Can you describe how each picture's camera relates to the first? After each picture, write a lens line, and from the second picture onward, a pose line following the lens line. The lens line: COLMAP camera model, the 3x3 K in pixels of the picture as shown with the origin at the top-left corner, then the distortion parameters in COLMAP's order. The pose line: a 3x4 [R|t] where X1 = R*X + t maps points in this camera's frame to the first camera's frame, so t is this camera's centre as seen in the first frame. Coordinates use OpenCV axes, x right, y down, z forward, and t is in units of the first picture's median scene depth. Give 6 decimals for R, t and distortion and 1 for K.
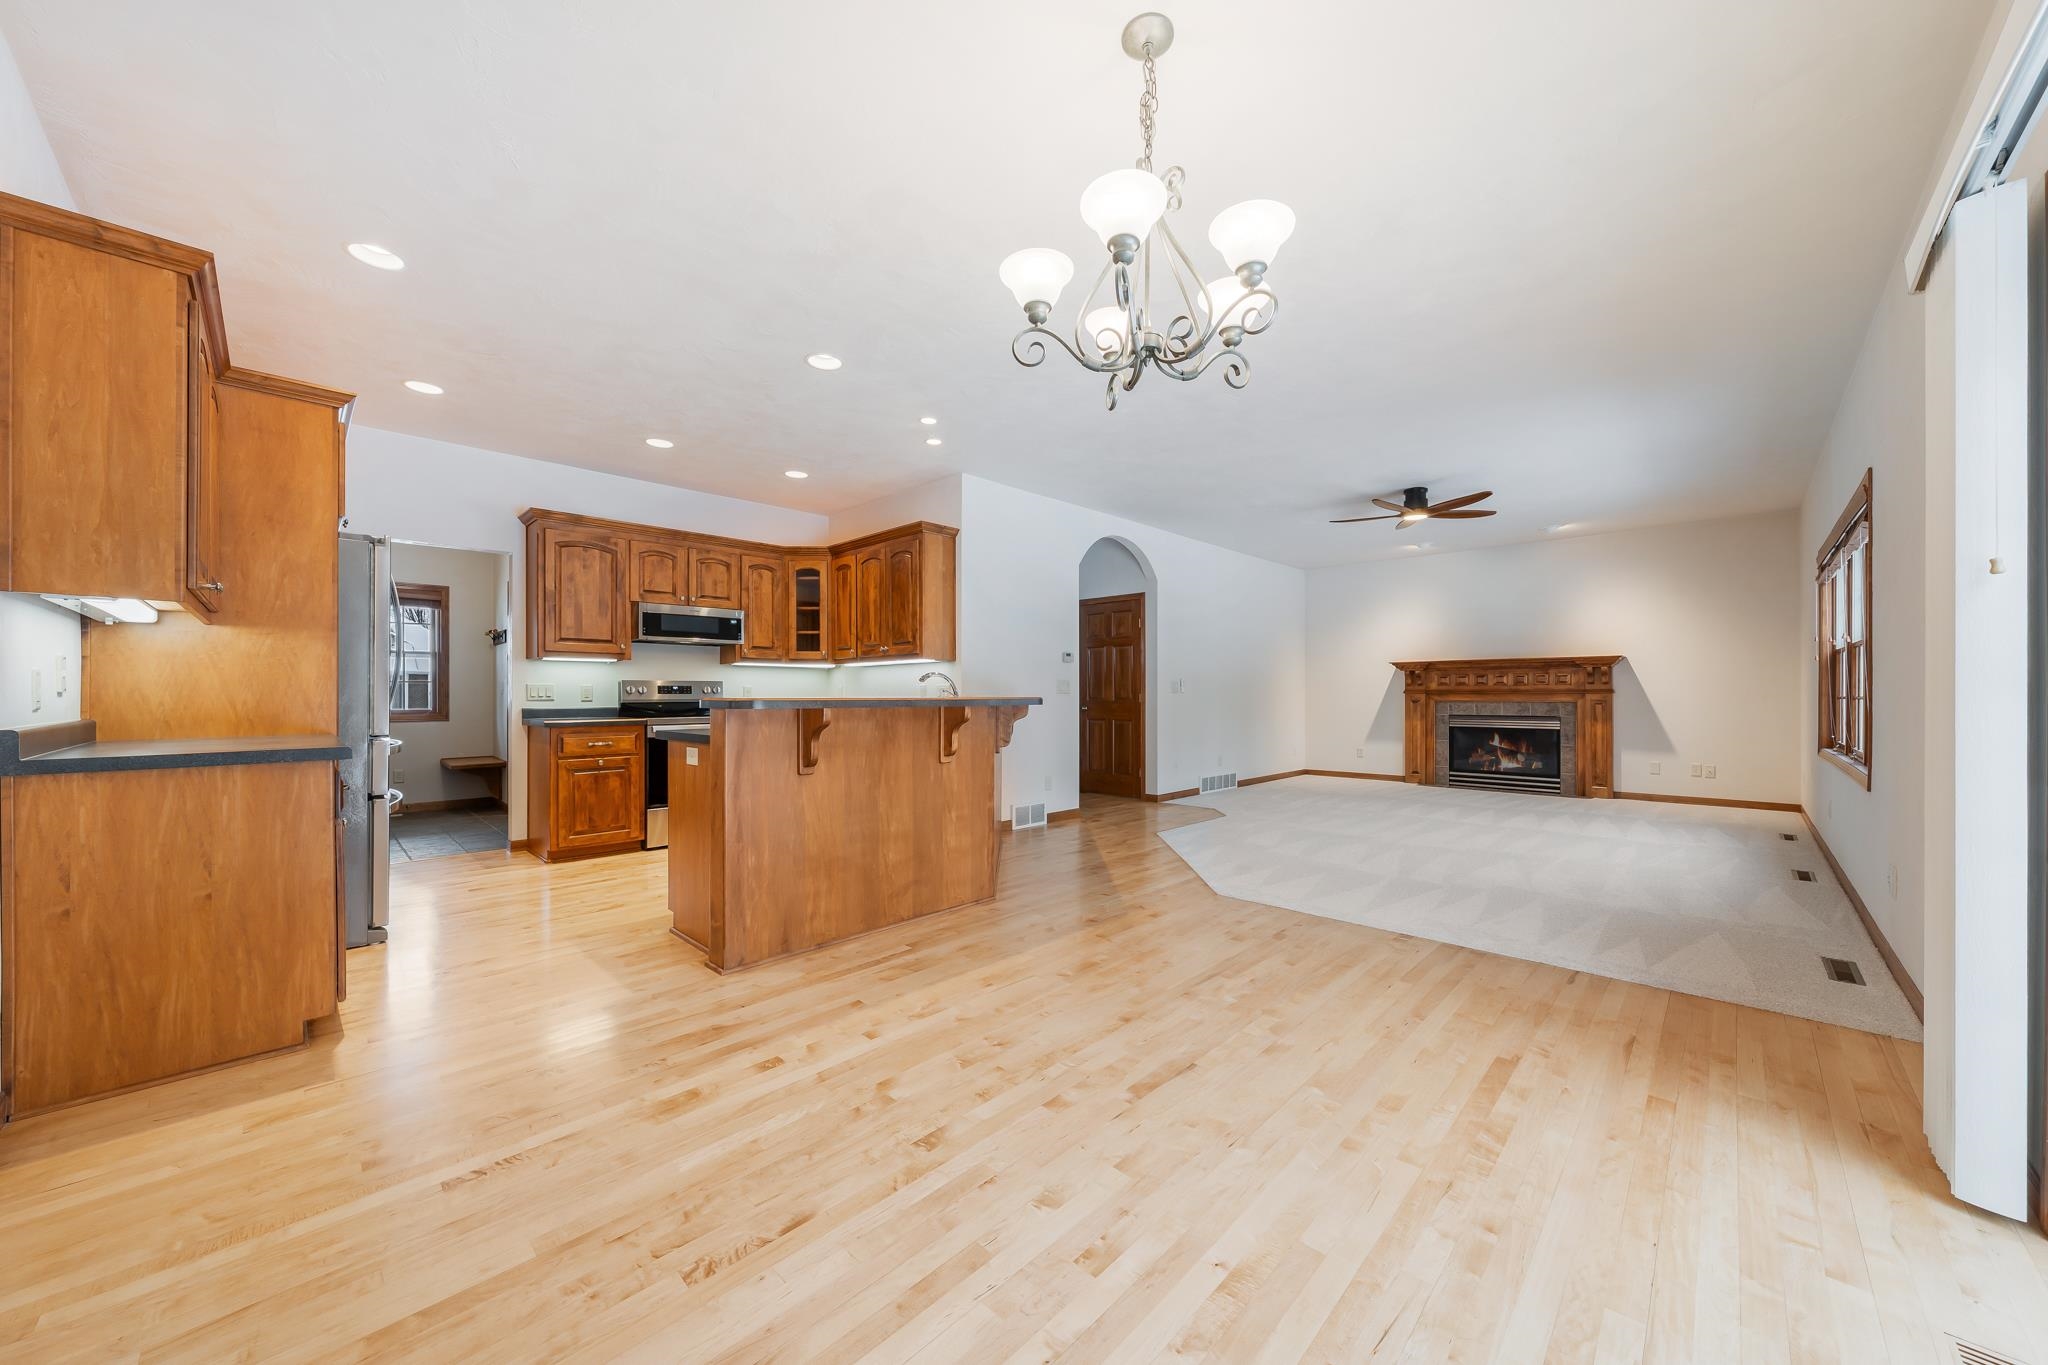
lens RADIAL K [[721.2, 0, 1026.4], [0, 721.2, 692.0], [0, 0, 1]] dist [-0.004227, 0.000243]
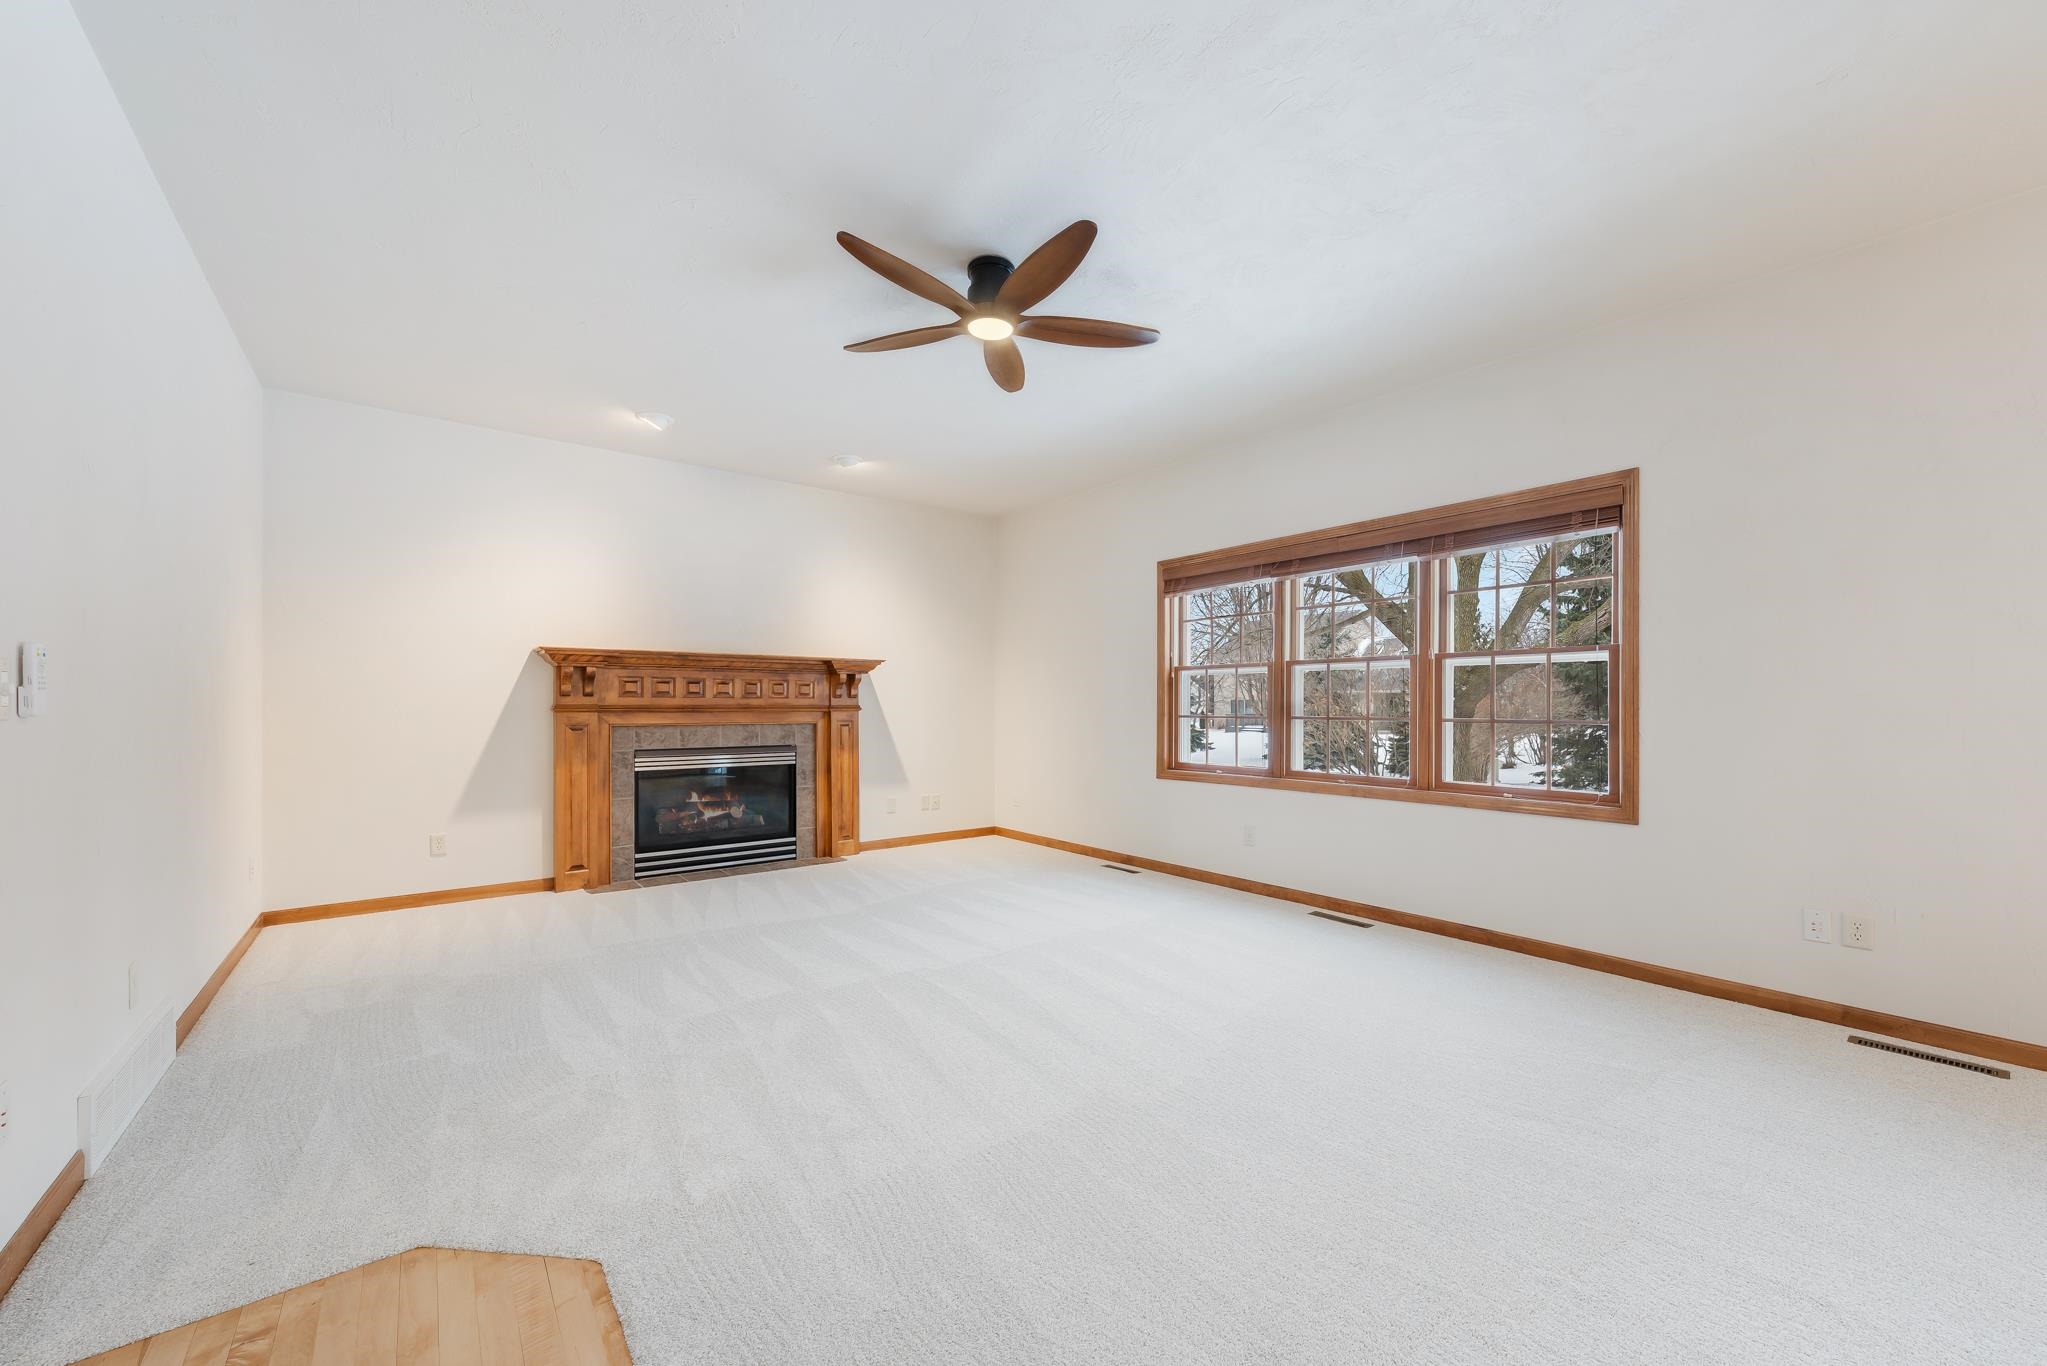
lens RADIAL K [[777.4, 0, 1037.3], [0, 777.4, 707.0], [0, 0, 1]] dist [0.001838, 0.000019]
pose [[0.125605, 0.000203, 0.992080, 0.062358], [-0.004935, 0.999988, 0.000420, -0.004569], [-0.992068, -0.004949, 0.125605, 0.986565]]
